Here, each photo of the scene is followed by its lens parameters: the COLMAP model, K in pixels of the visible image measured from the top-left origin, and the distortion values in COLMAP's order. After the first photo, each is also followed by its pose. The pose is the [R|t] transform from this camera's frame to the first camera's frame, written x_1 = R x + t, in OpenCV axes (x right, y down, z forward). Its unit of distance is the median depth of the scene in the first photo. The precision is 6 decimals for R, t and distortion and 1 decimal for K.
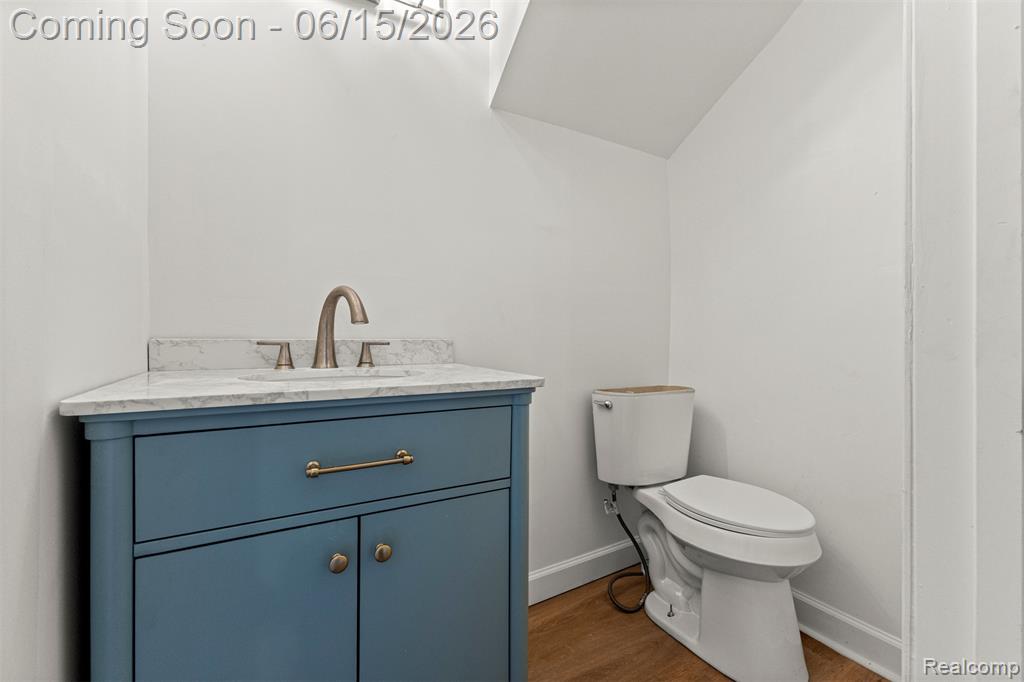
lens RADIAL K [[444.5, 0, 512.4], [0, 444.5, 338.8], [0, 0, 1]] dist [0.010625, -0.002037]
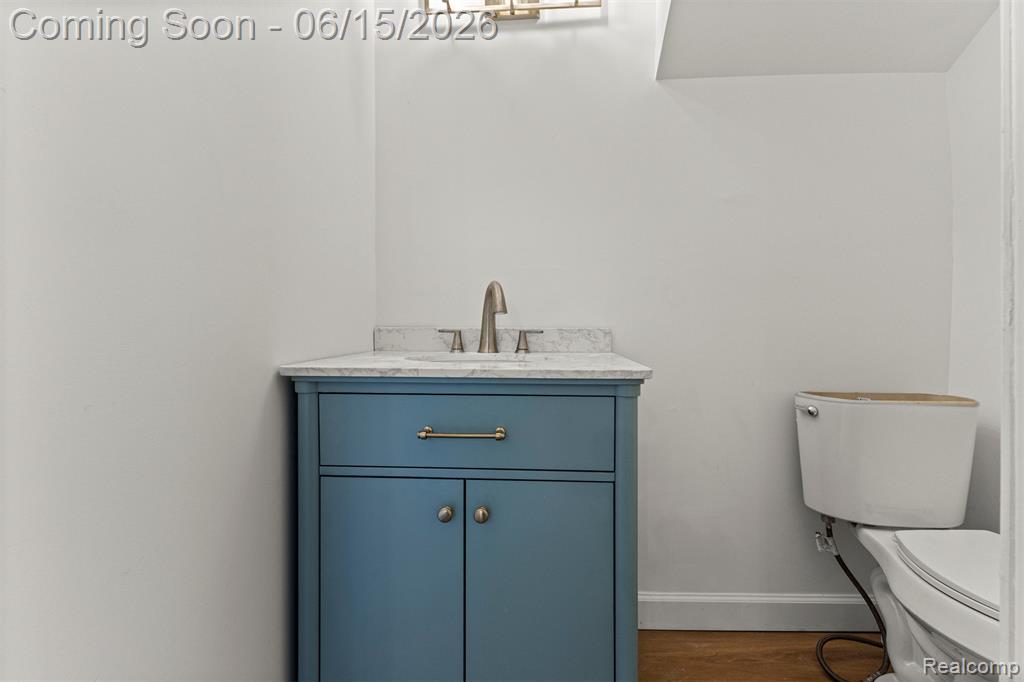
lens RADIAL K [[444.5, 0, 500.3], [0, 444.5, 328.1], [0, 0, 1]] dist [0.010625, -0.002037]
pose [[0.841099, 0.000092, -0.540881, 0.230249], [-0.000934, 0.999999, -0.001283, 0.003255], [0.540880, 0.001585, 0.841098, 0.046036]]
